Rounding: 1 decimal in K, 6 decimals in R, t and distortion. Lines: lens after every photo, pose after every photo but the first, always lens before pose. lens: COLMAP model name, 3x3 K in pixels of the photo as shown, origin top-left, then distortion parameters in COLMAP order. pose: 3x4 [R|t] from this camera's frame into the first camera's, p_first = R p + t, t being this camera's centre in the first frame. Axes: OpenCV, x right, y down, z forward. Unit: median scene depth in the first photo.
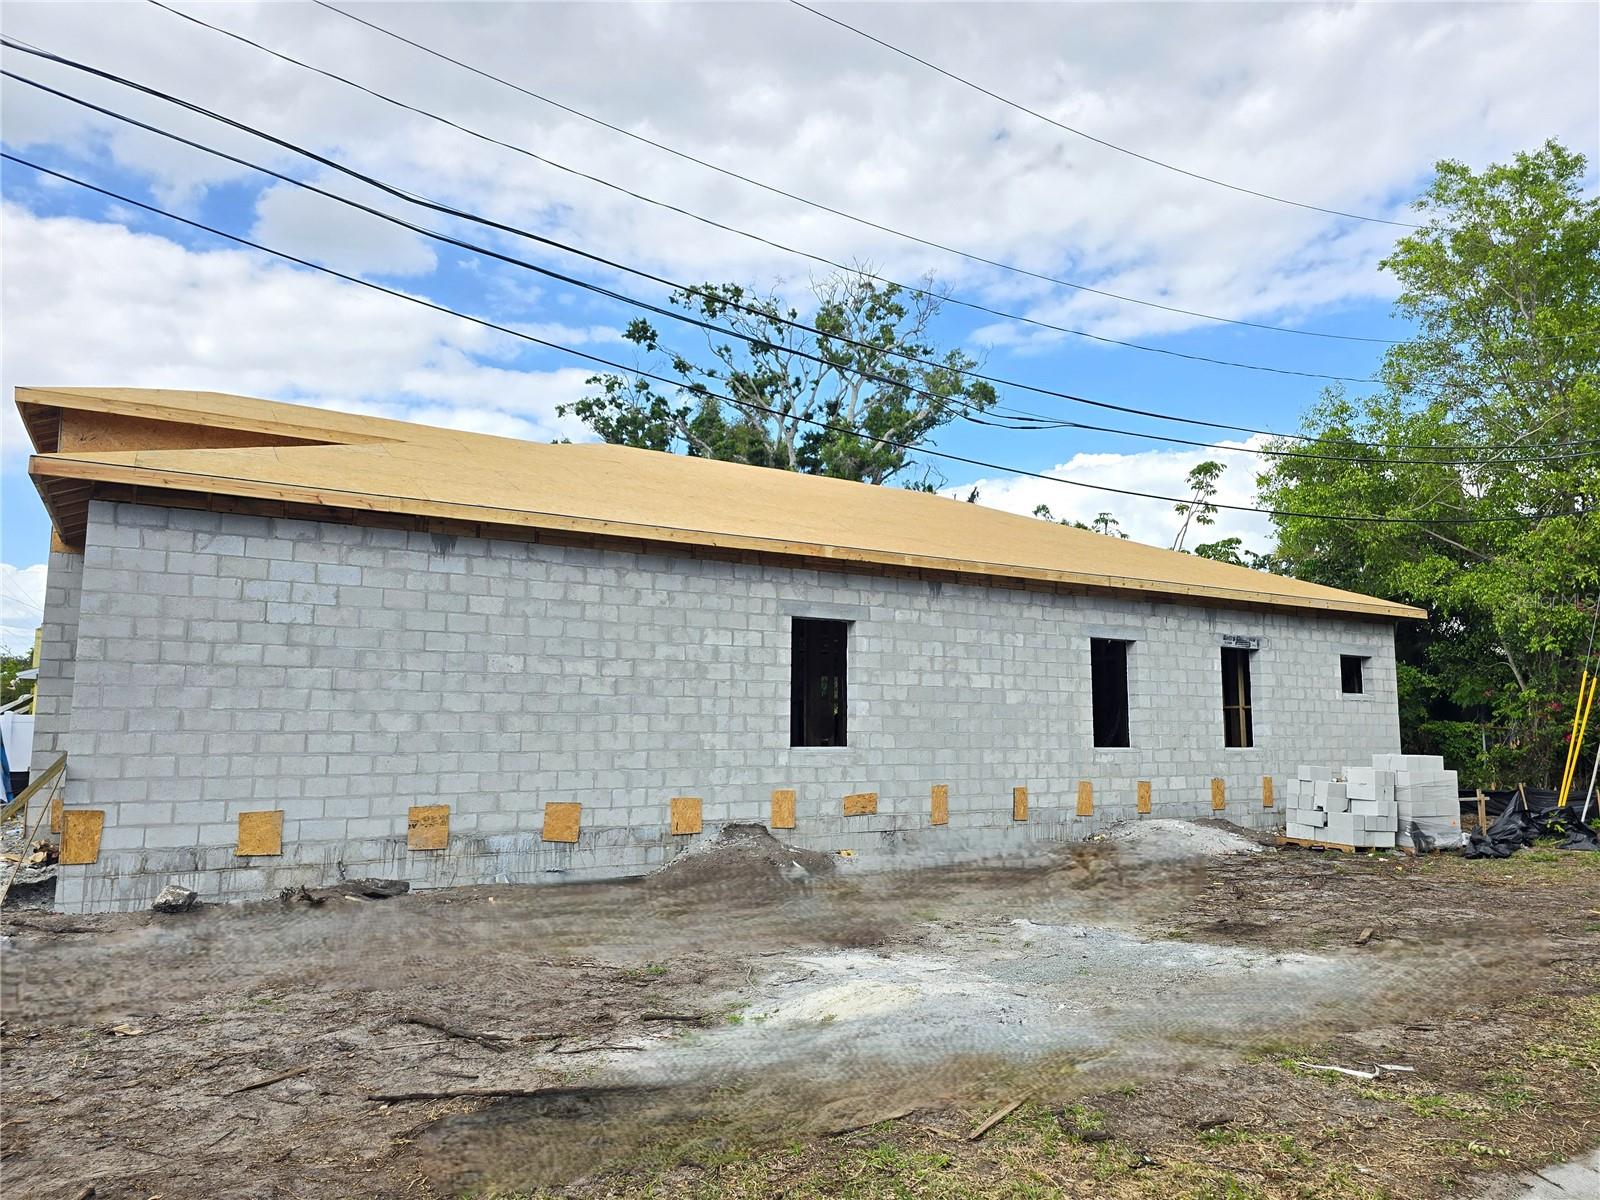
lens RADIAL K [[1069.7, 0, 832.1], [0, 1069.7, 525.0], [0, 0, 1]] dist [0.058438, -0.052366]
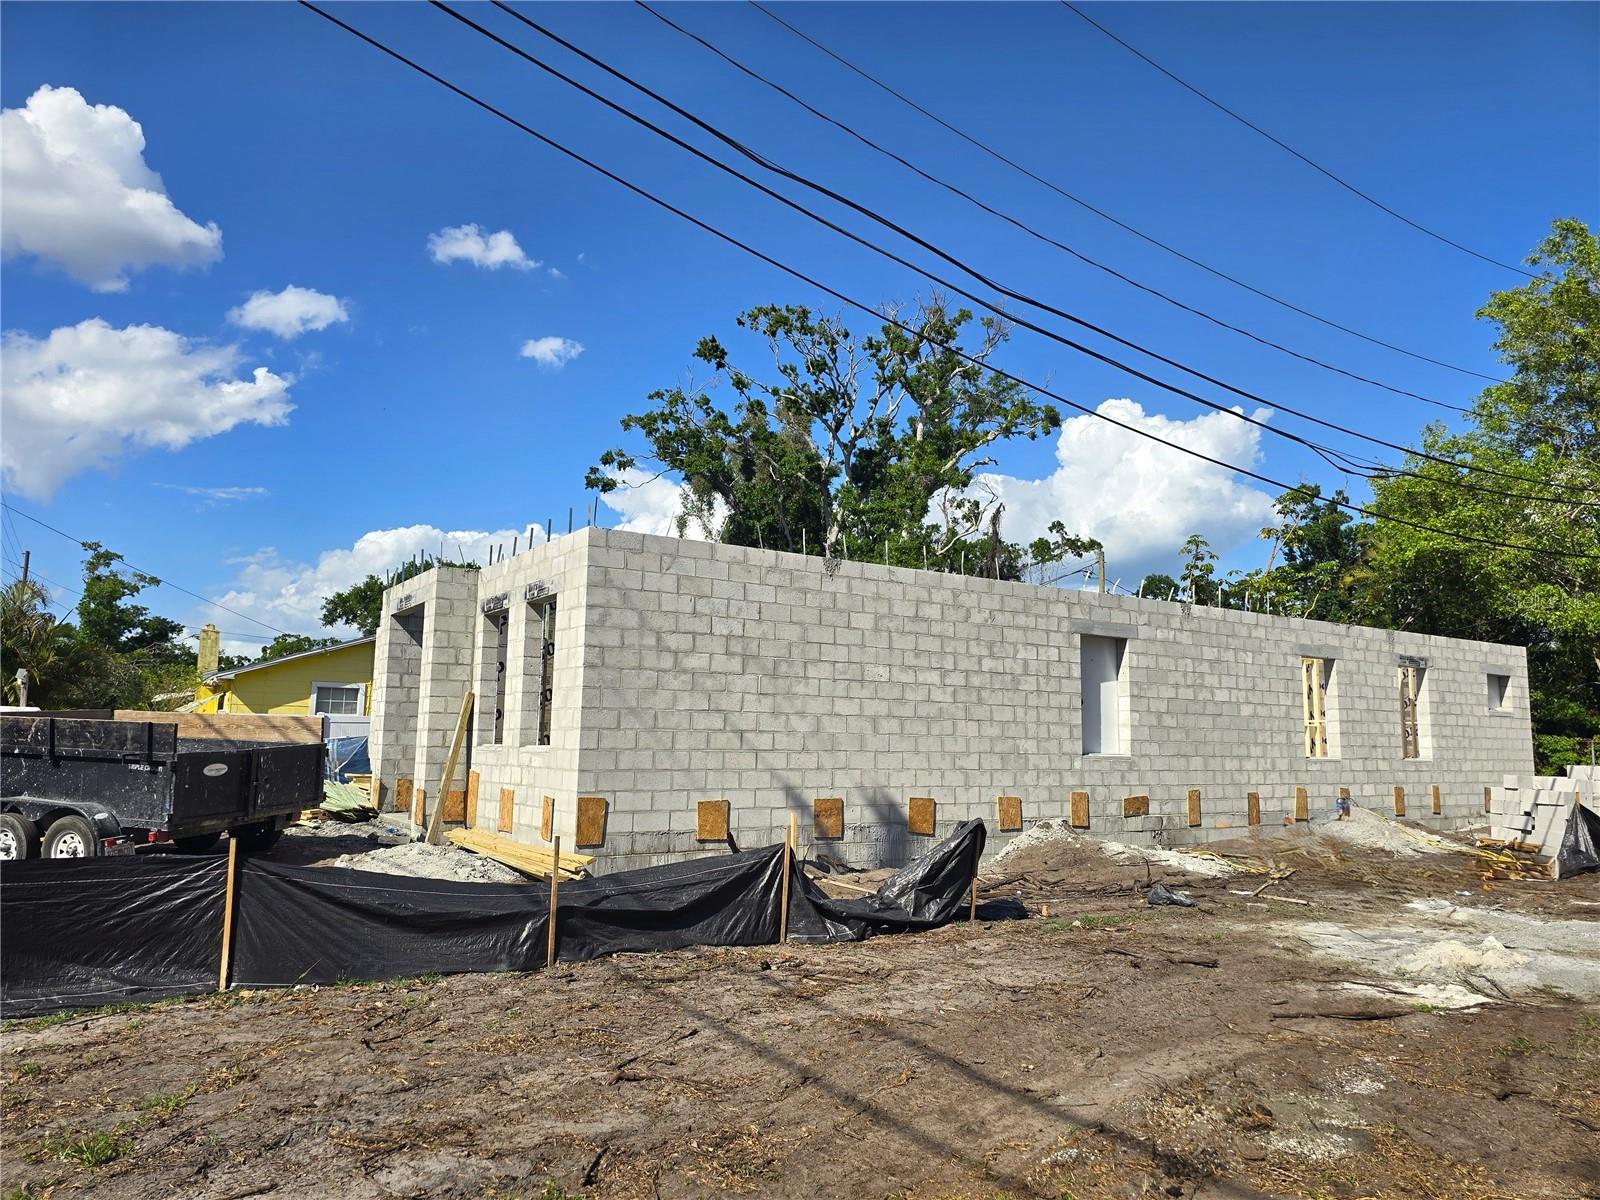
lens RADIAL K [[1069.7, 0, 790.9], [0, 1069.7, 517.4], [0, 0, 1]] dist [0.058438, -0.052366]
pose [[0.999510, 0.016008, 0.026885, -0.383106], [-0.015617, 0.999770, -0.014712, -0.014518], [-0.027114, 0.014285, 0.999530, -0.107395]]
